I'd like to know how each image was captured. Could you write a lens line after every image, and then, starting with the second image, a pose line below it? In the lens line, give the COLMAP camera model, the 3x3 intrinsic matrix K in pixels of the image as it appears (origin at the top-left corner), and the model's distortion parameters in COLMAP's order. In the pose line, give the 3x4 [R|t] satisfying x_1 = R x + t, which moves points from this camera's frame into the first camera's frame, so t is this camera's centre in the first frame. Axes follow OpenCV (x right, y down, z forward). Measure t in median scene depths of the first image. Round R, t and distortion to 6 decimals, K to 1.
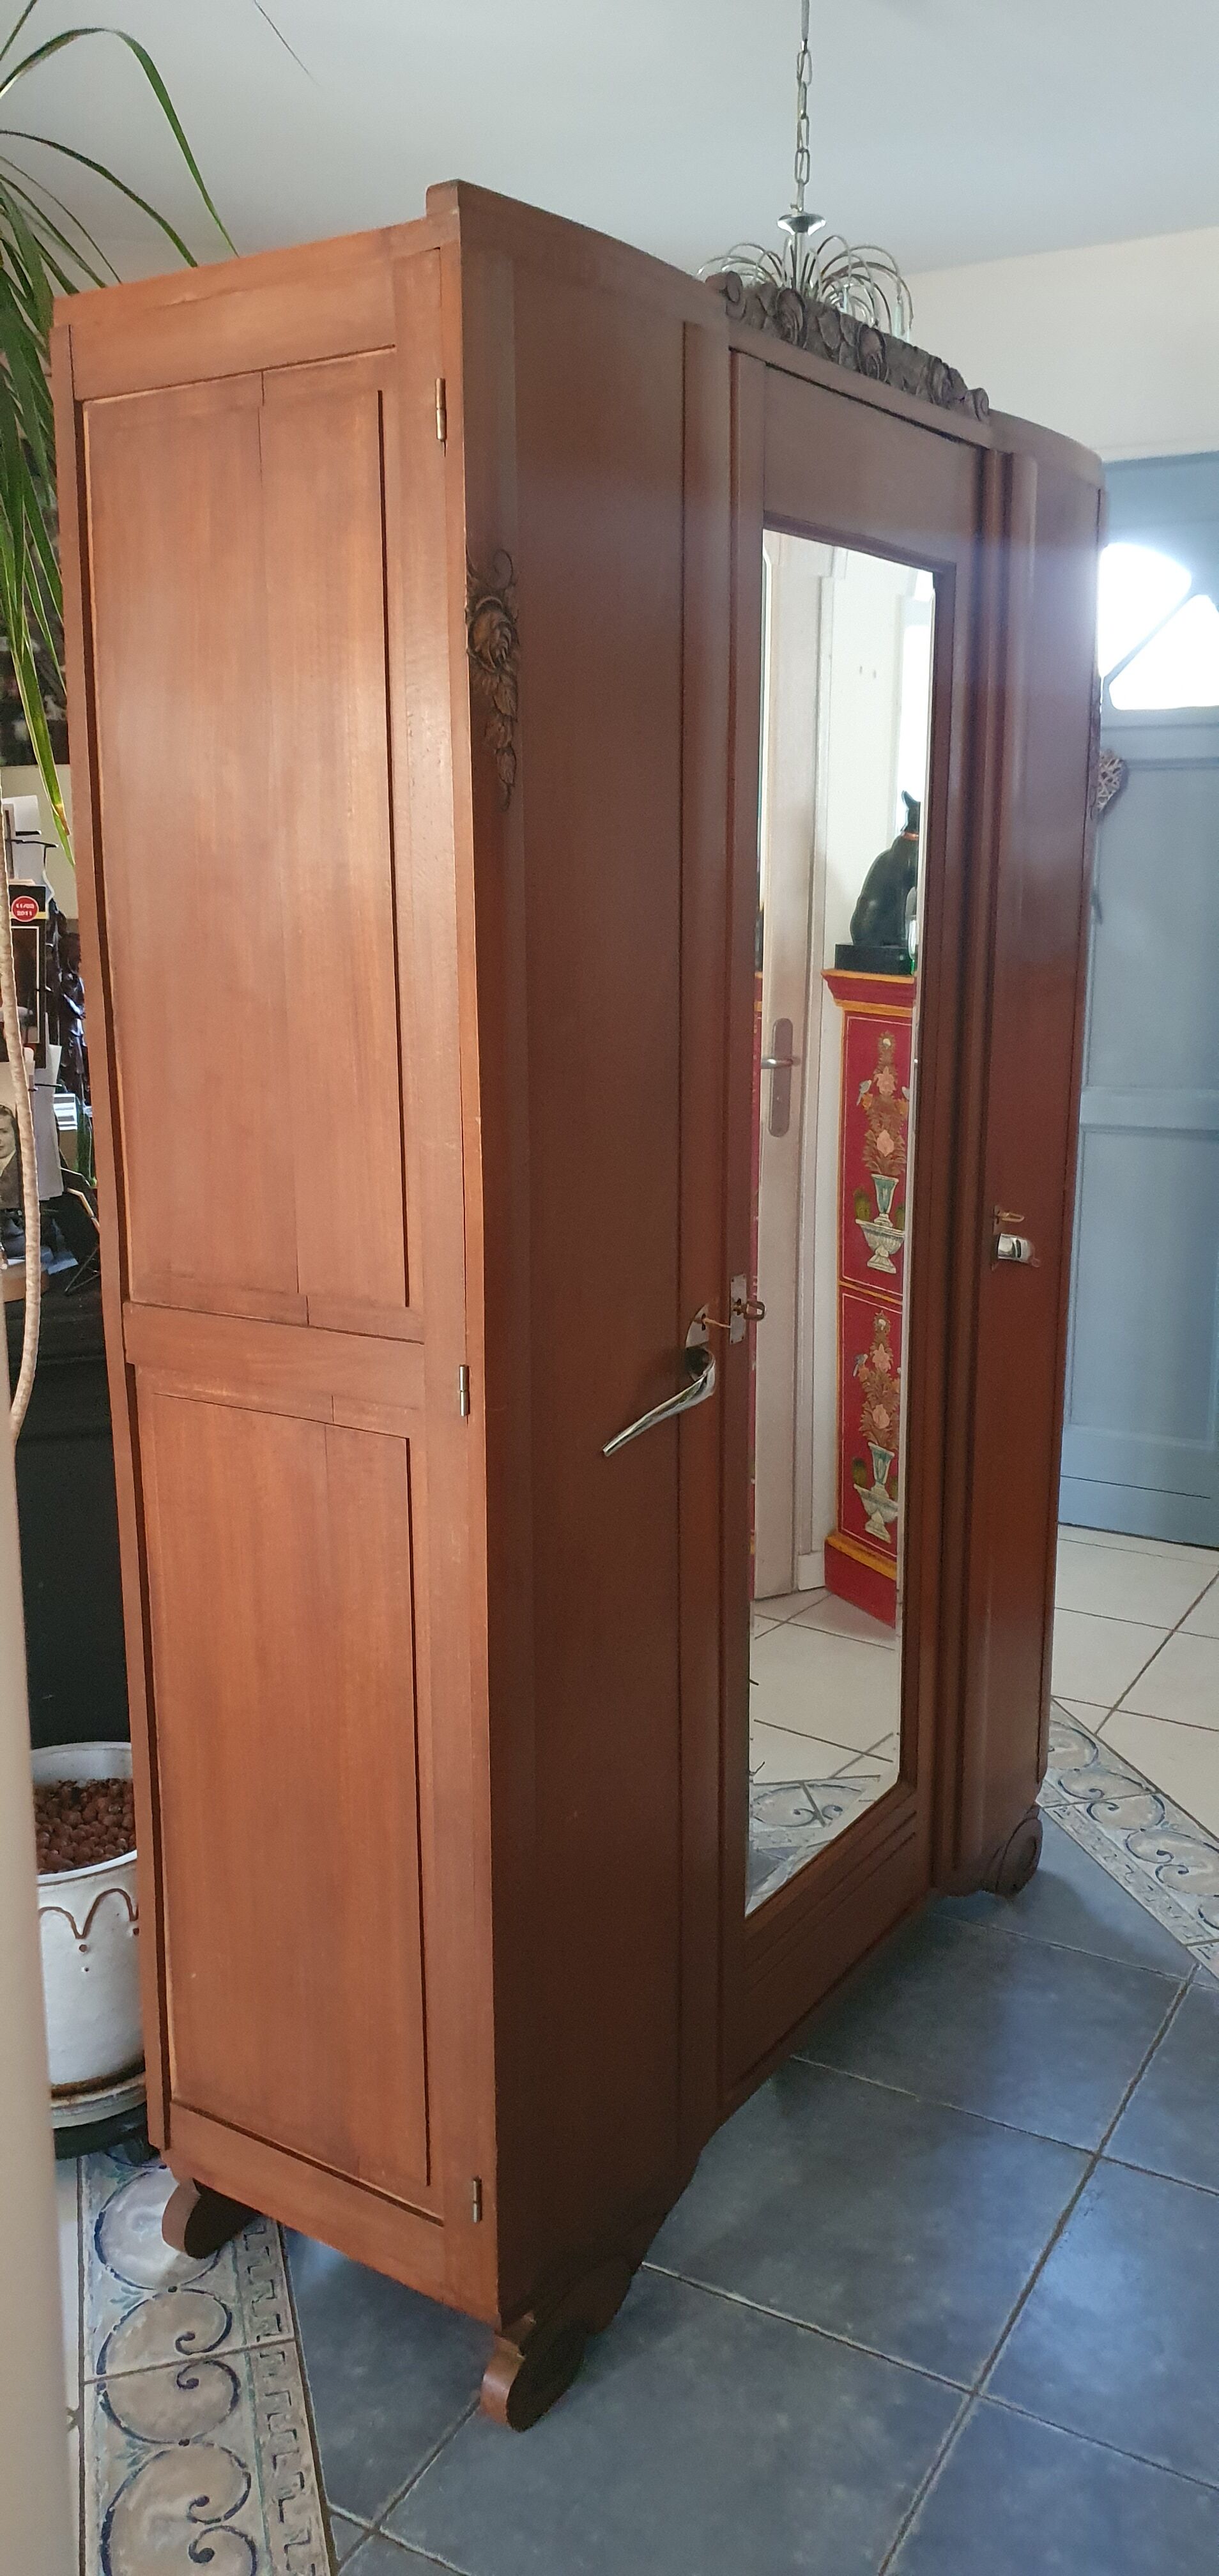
lens RADIAL K [[1992.1, 0, 609.5], [0, 1992.1, 1288.0], [0, 0, 1]] dist [-0.006851, 0.003853]
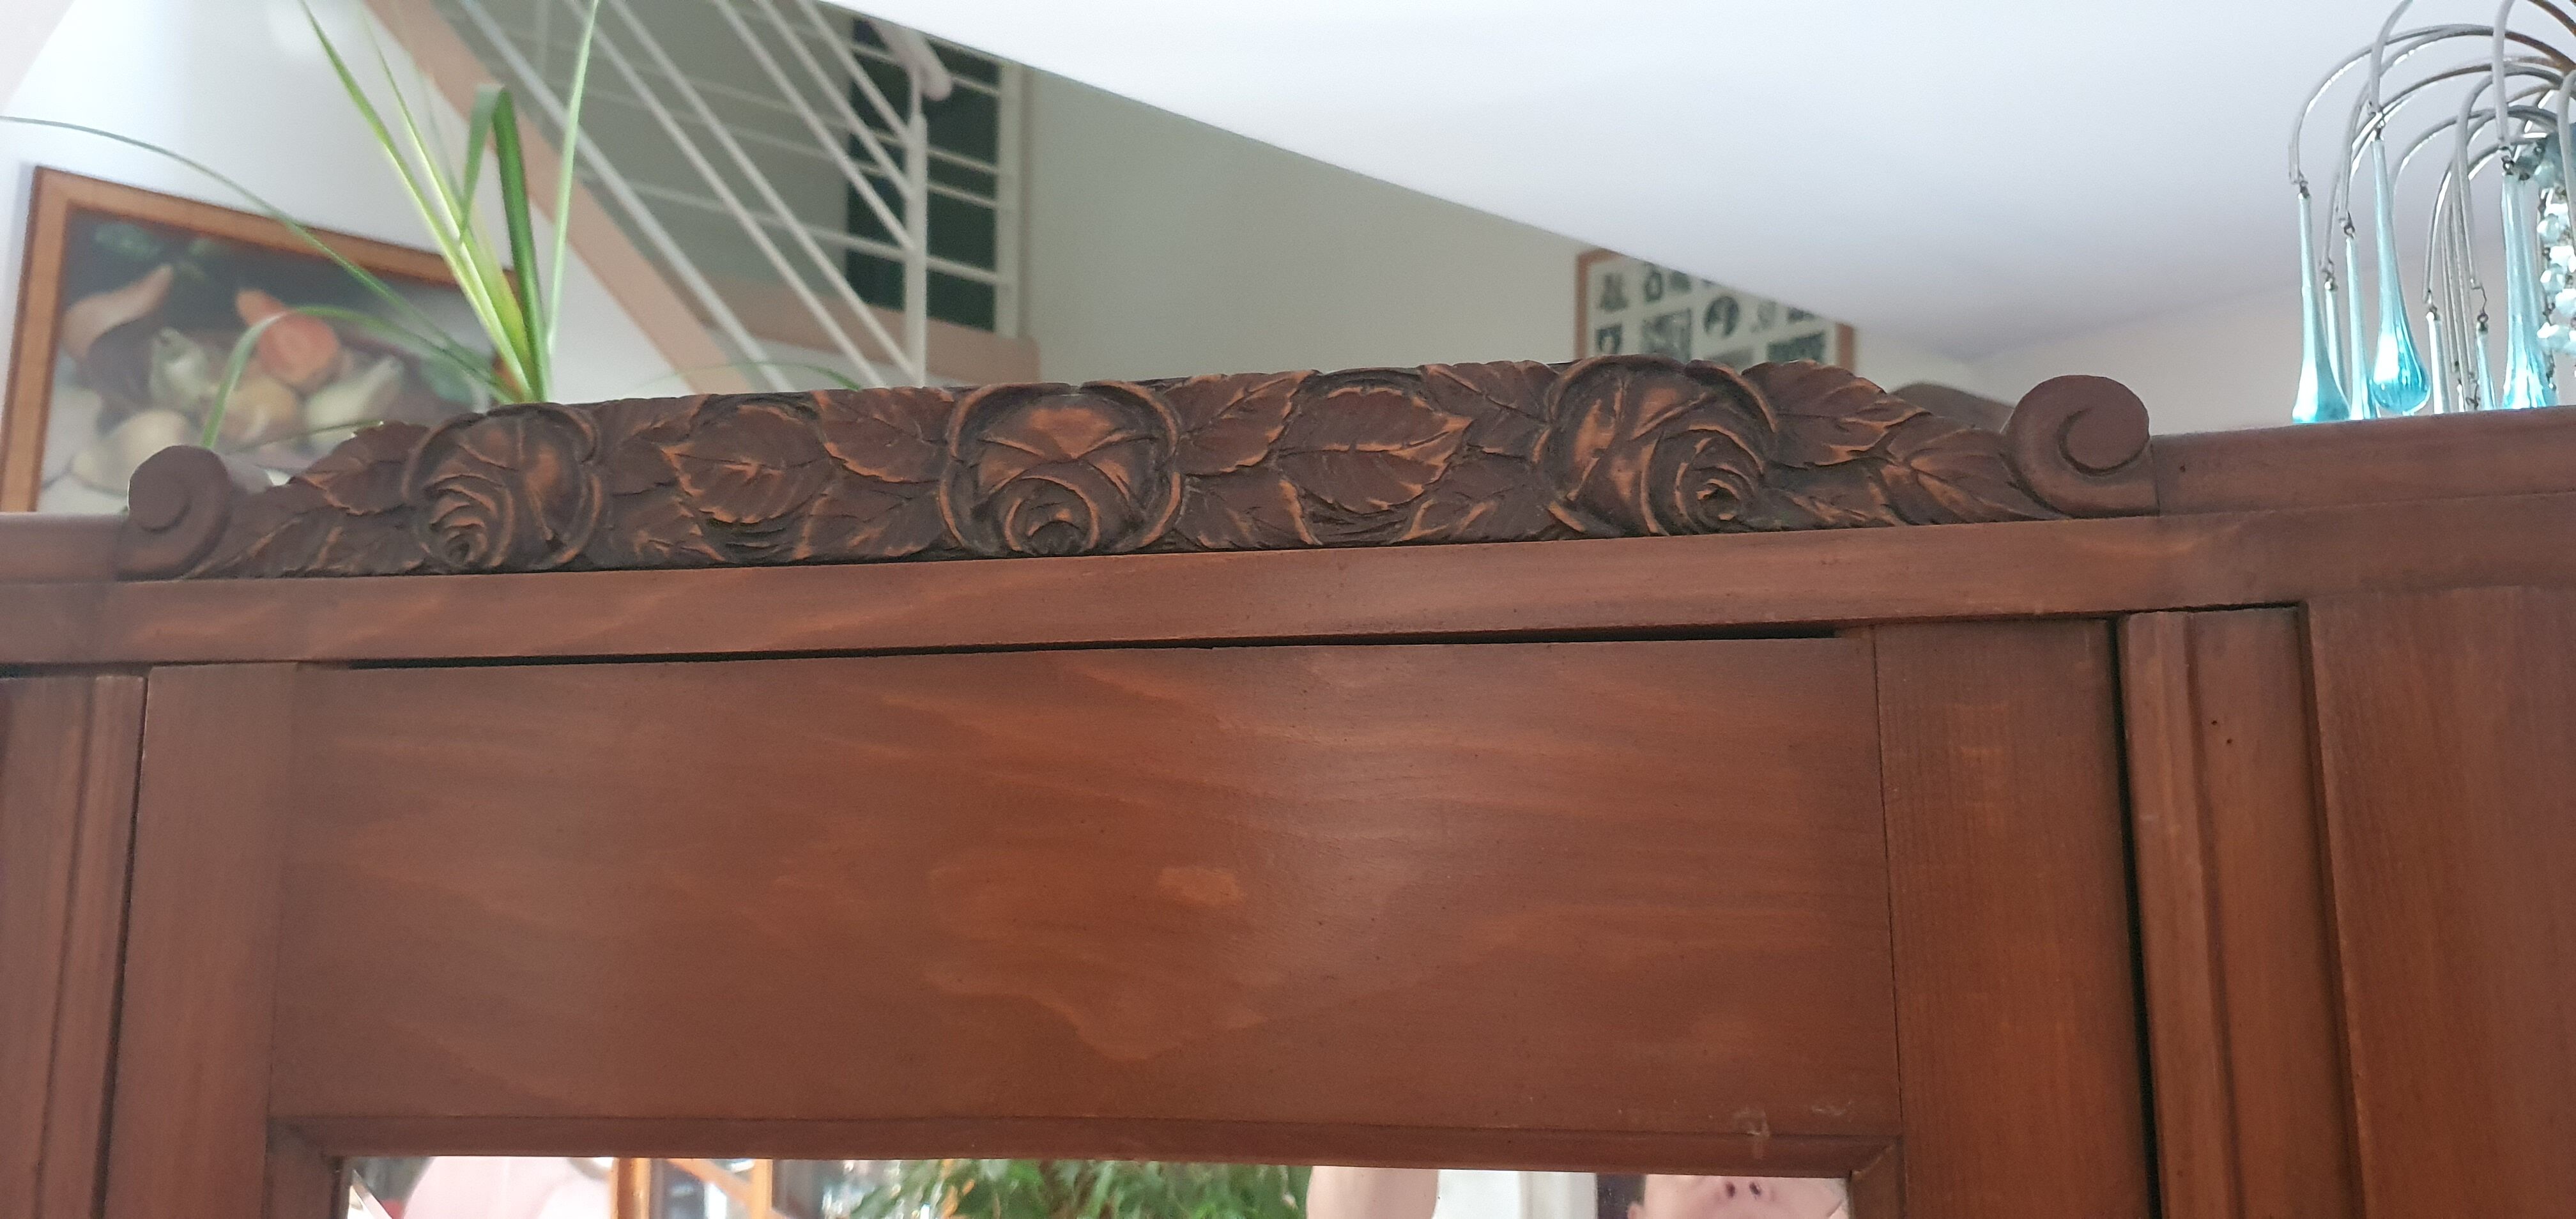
lens RADIAL K [[1992.1, 0, 1288.0], [0, 1992.1, 609.5], [0, 0, 1]] dist [-0.006851, 0.003853]
pose [[0.432507, -0.125943, -0.892791, 0.364929], [-0.189880, 0.955266, -0.226742, -0.365652], [0.881410, 0.267591, 0.389245, 0.856768]]
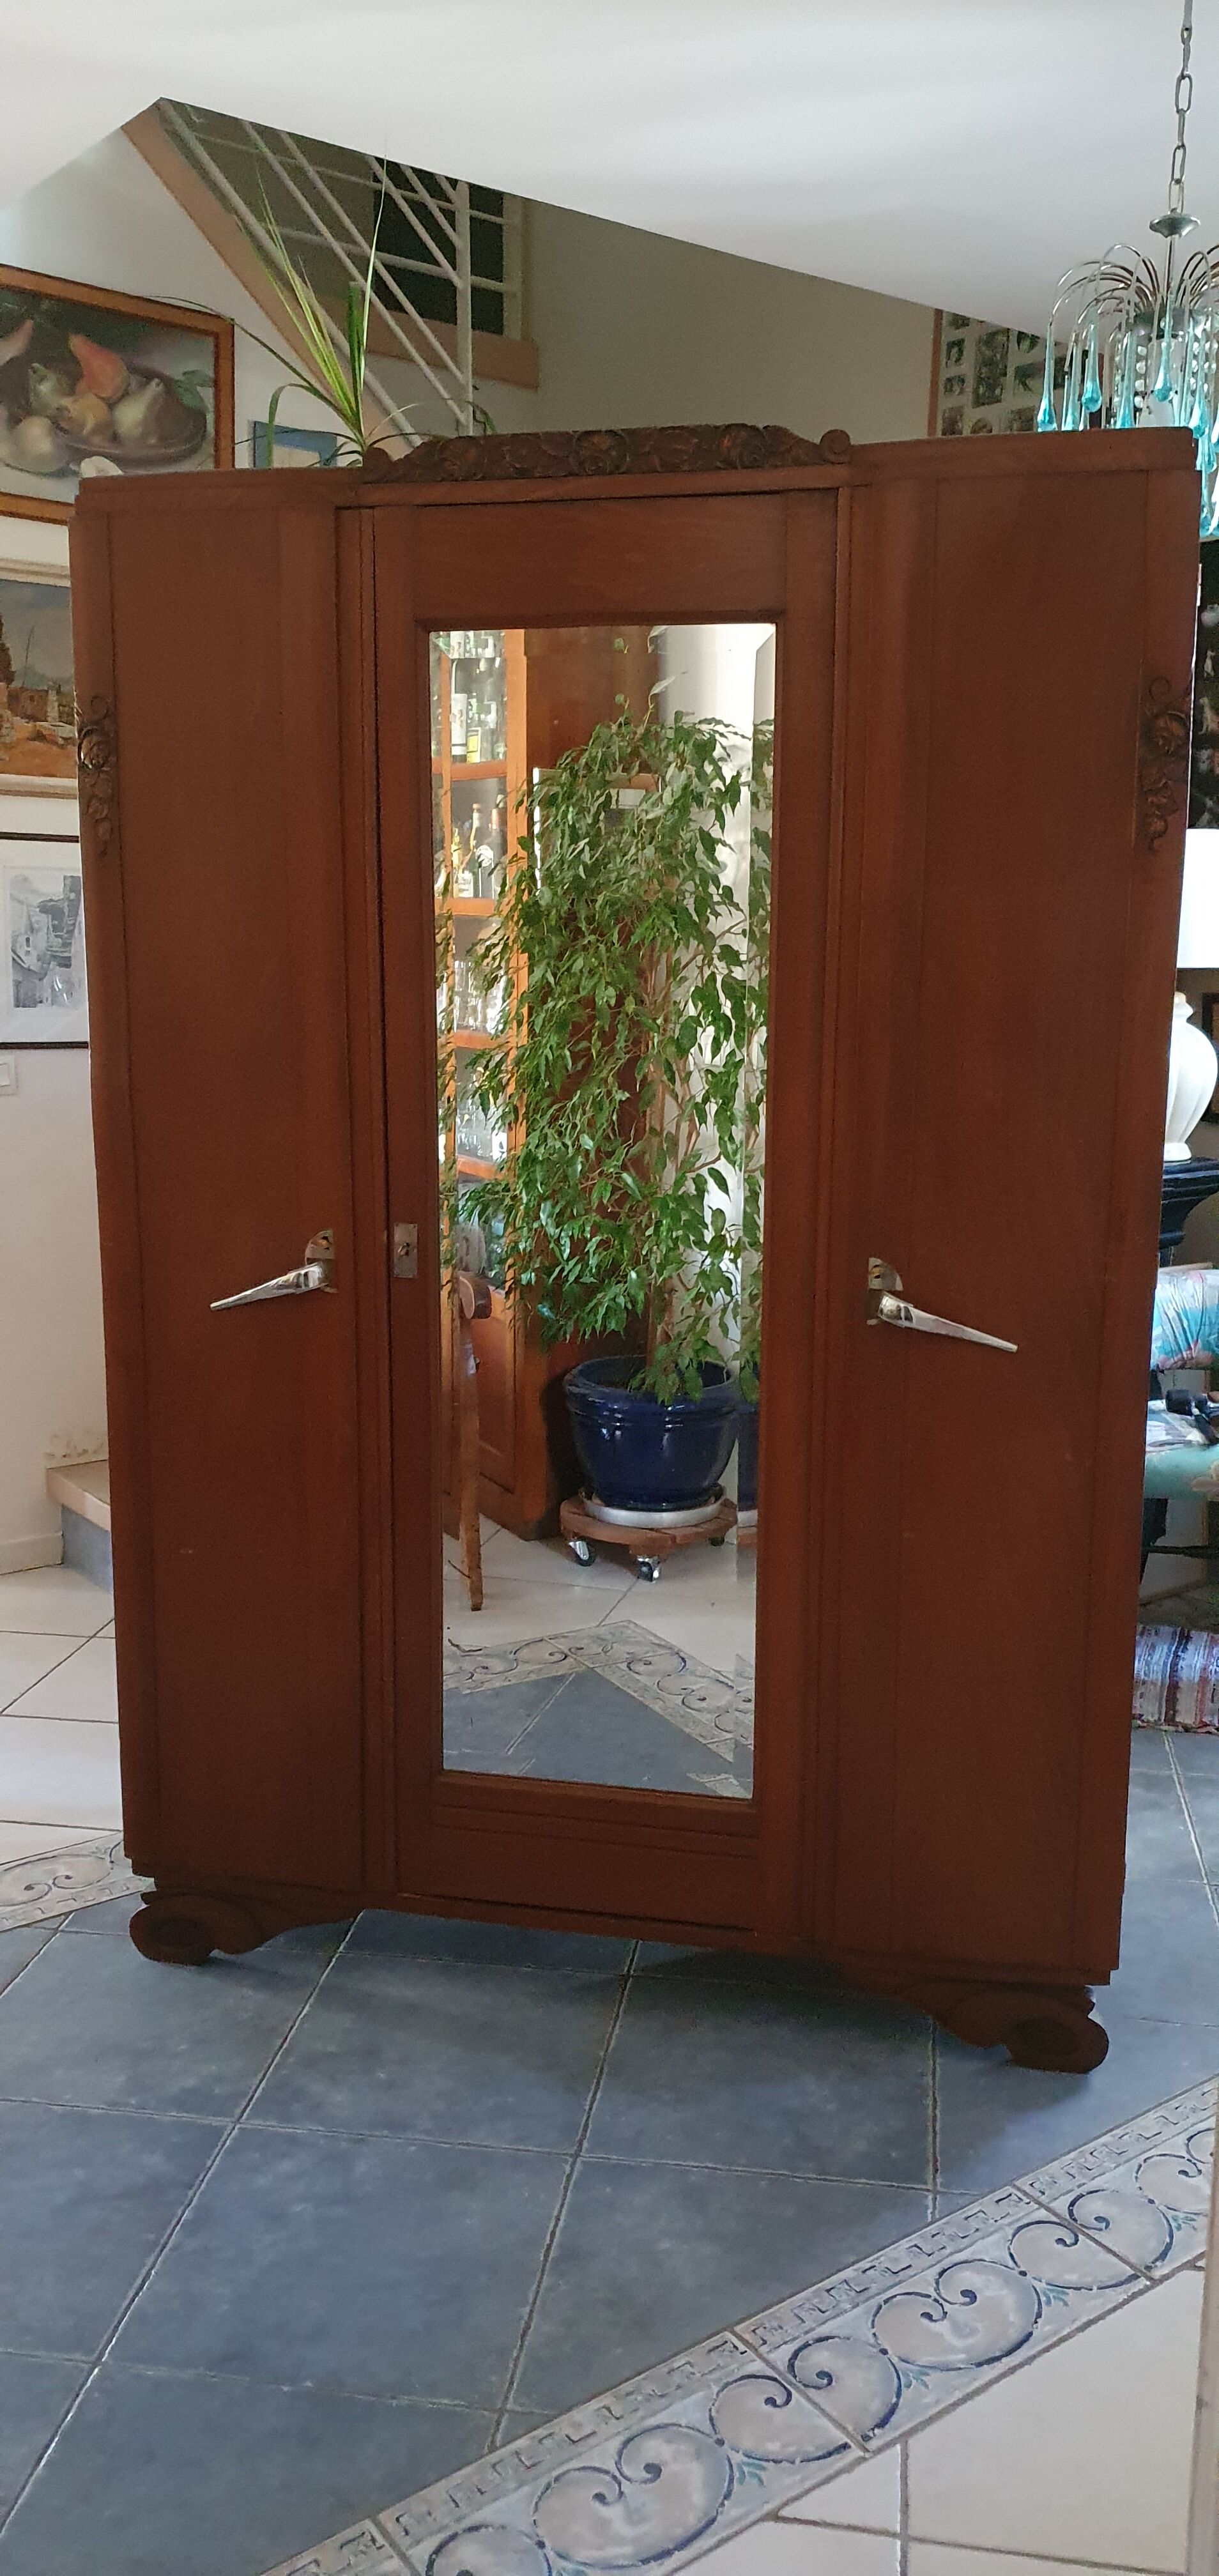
lens RADIAL K [[1992.1, 0, 609.5], [0, 1992.1, 1288.0], [0, 0, 1]] dist [-0.006851, 0.003853]
pose [[0.362223, 0.179104, -0.914722, 1.176743], [-0.208854, 0.972008, 0.107615, -0.118198], [0.908391, 0.152063, 0.389491, 0.585185]]
